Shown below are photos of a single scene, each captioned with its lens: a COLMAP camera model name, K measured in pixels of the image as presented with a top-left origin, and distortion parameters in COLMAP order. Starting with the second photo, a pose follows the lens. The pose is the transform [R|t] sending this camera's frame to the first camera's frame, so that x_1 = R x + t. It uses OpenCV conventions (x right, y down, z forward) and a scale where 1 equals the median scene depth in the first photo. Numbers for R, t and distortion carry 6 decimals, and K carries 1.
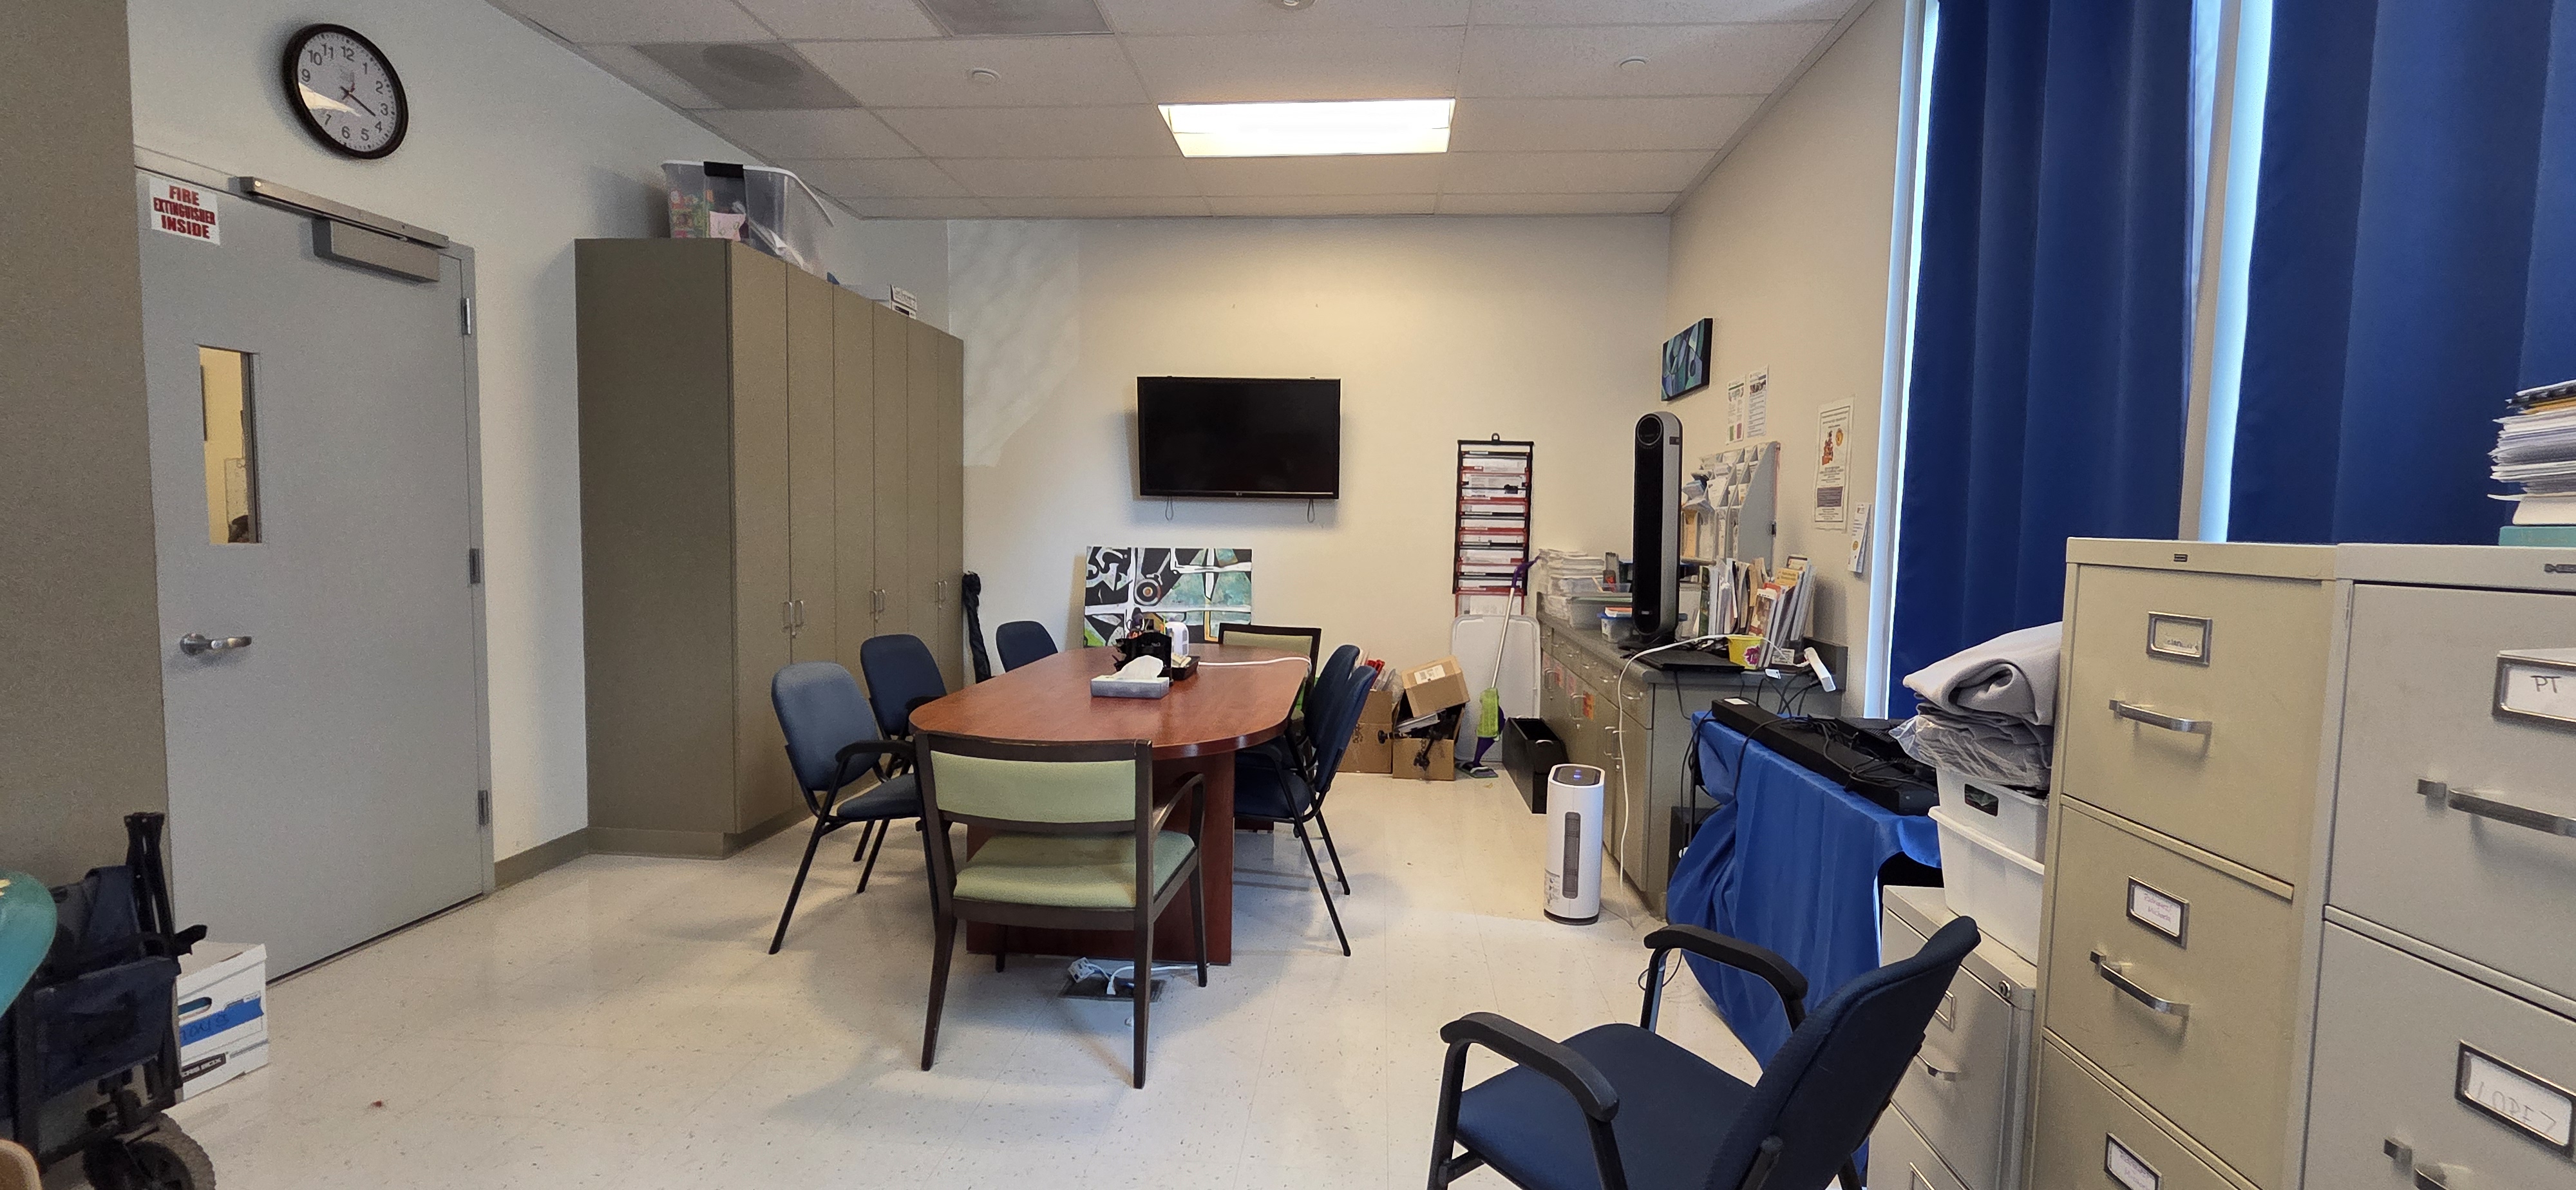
lens RADIAL K [[1063.3, 0, 1297.2], [0, 1063.3, 594.0], [0, 0, 1]] dist [-0.001004, -0.000481]
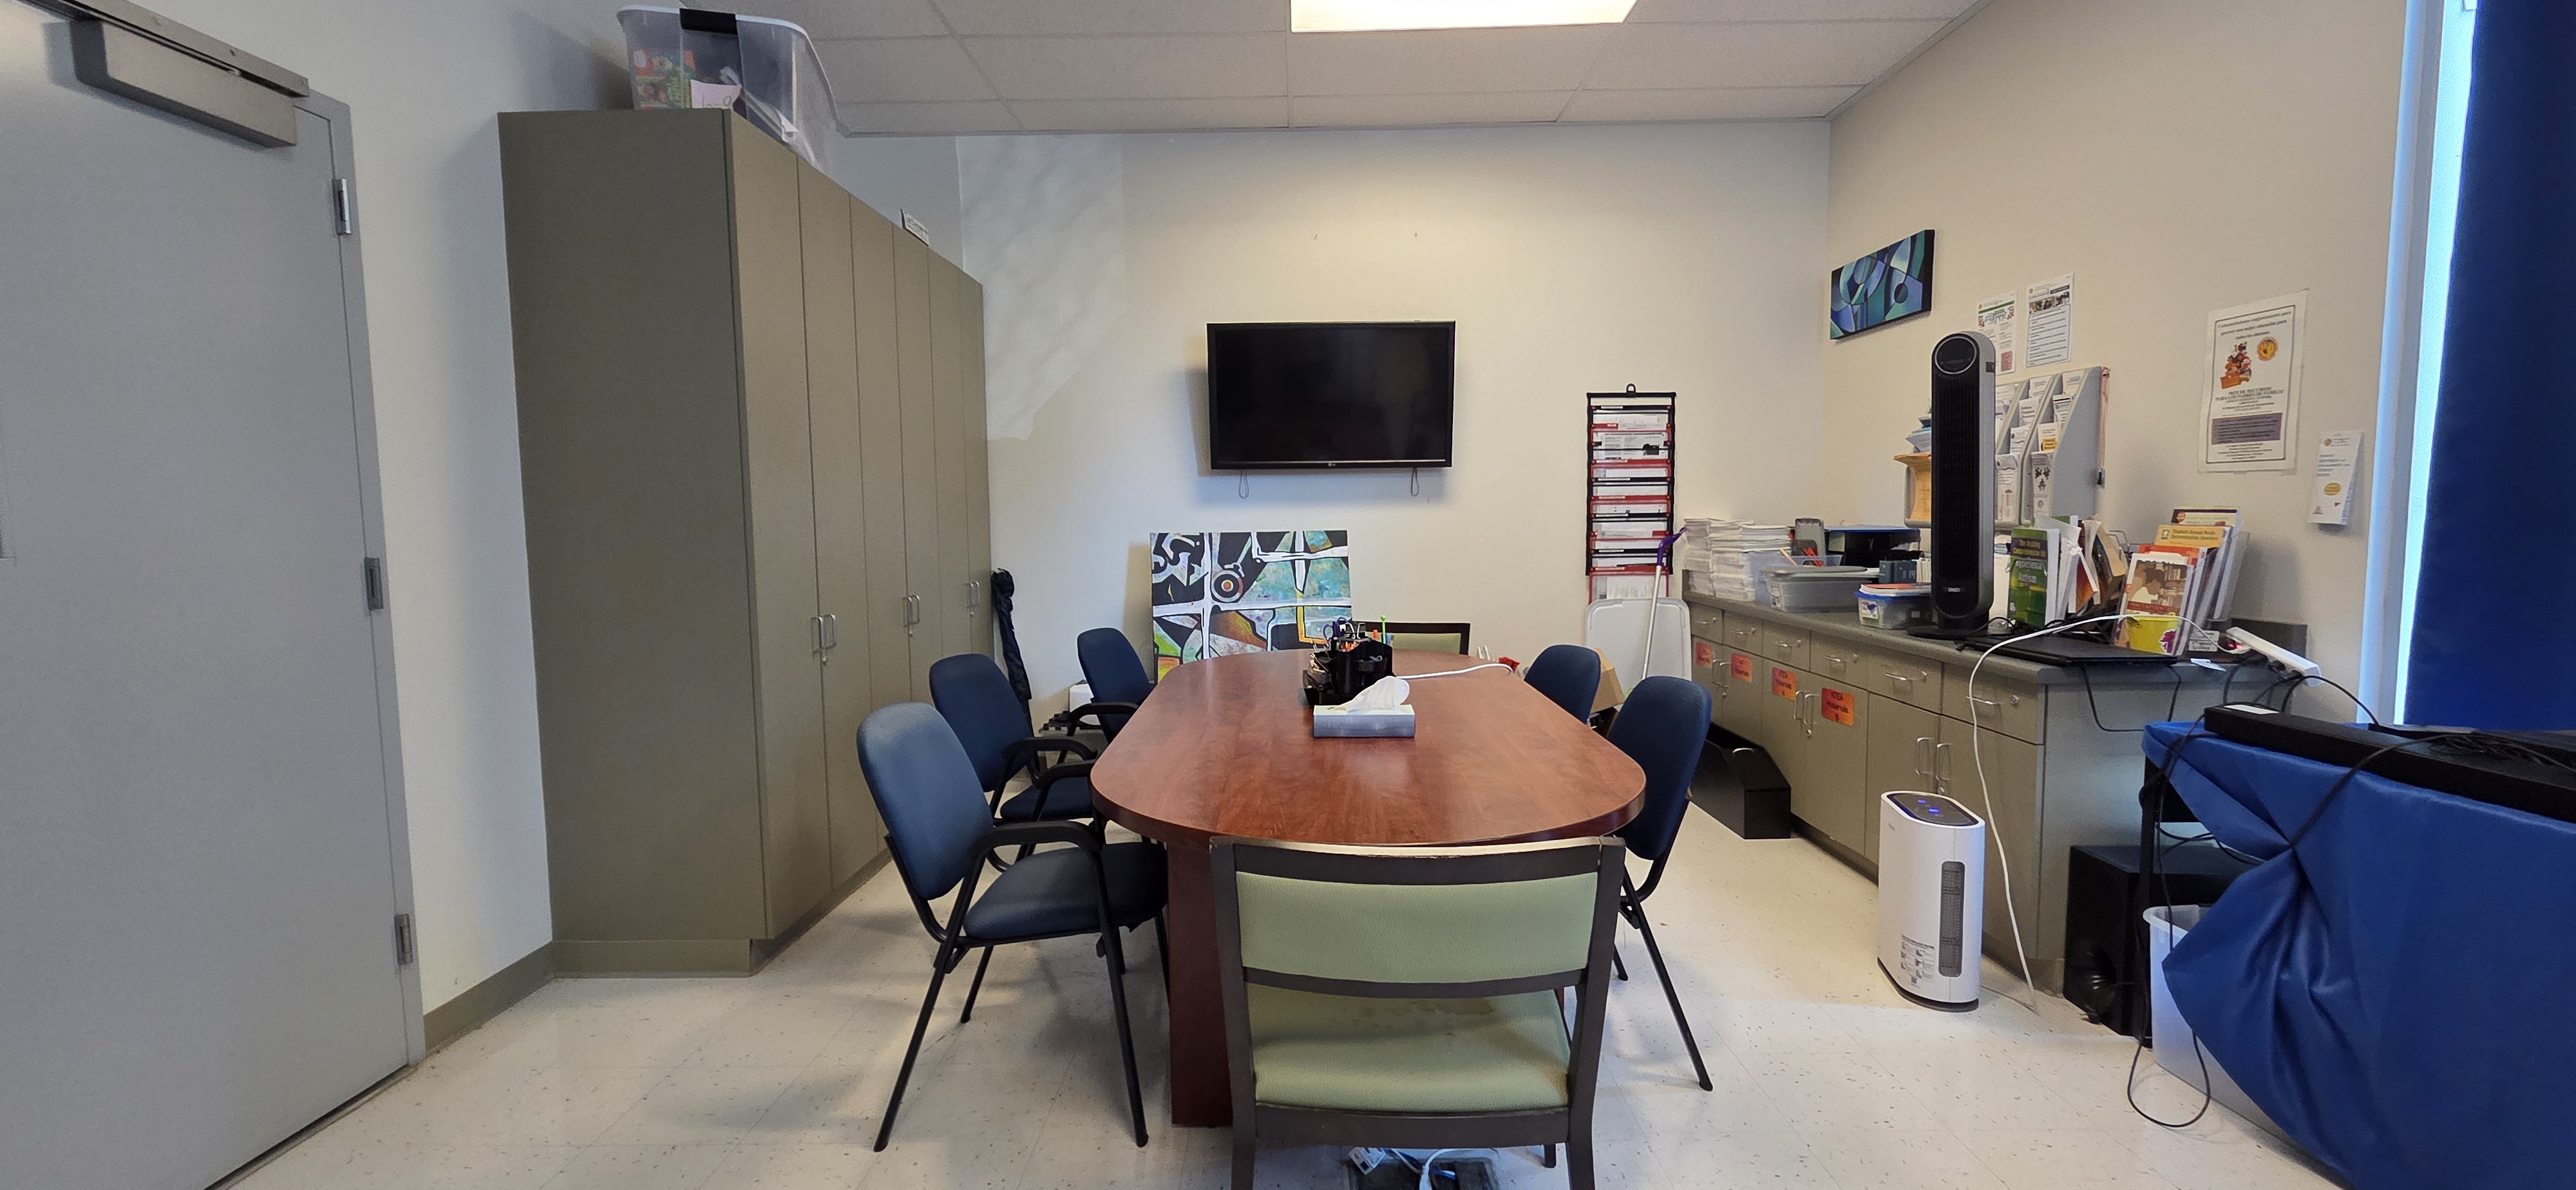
lens RADIAL K [[1056.6, 0, 1288.0], [0, 1056.6, 595.0], [0, 0, 1]] dist [0.000103, 0.000263]
pose [[0.997008, -0.036354, 0.068220, -0.149494], [0.035501, 0.999276, 0.013669, -0.004437], [-0.068667, -0.011207, 0.997577, 0.180366]]
